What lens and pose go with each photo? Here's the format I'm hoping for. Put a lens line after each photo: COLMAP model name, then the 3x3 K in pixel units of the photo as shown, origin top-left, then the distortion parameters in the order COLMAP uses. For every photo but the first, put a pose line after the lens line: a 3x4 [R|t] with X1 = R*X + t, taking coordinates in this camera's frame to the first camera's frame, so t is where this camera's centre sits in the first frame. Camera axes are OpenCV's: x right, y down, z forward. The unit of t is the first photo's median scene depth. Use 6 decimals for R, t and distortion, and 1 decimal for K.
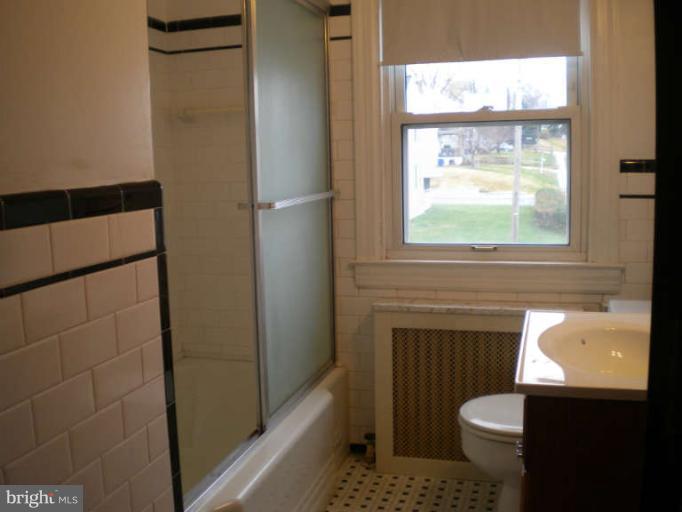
lens RADIAL K [[721.8, 0, 341.0], [0, 721.8, 256.0], [0, 0, 1]] dist [-0.059122, -0.201505]
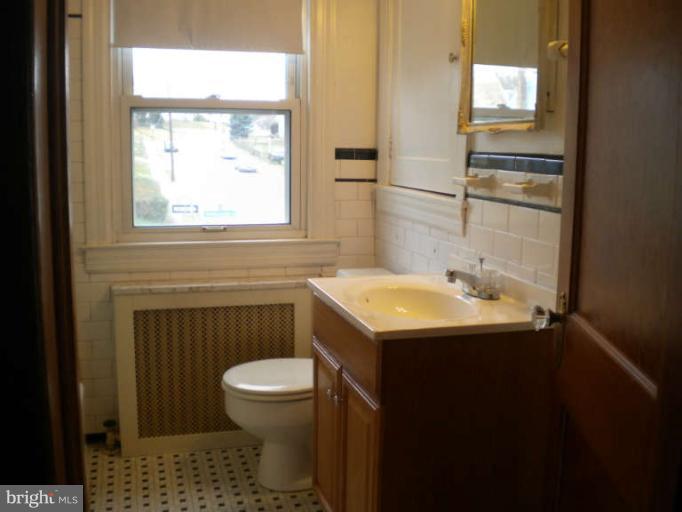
lens RADIAL K [[721.8, 0, 341.0], [0, 721.8, 256.0], [0, 0, 1]] dist [-0.059122, -0.201505]
pose [[0.843000, -0.044231, 0.536092, -0.215920], [0.036528, 0.999020, 0.024985, 0.009499], [-0.536672, -0.001480, 0.843790, 0.007612]]
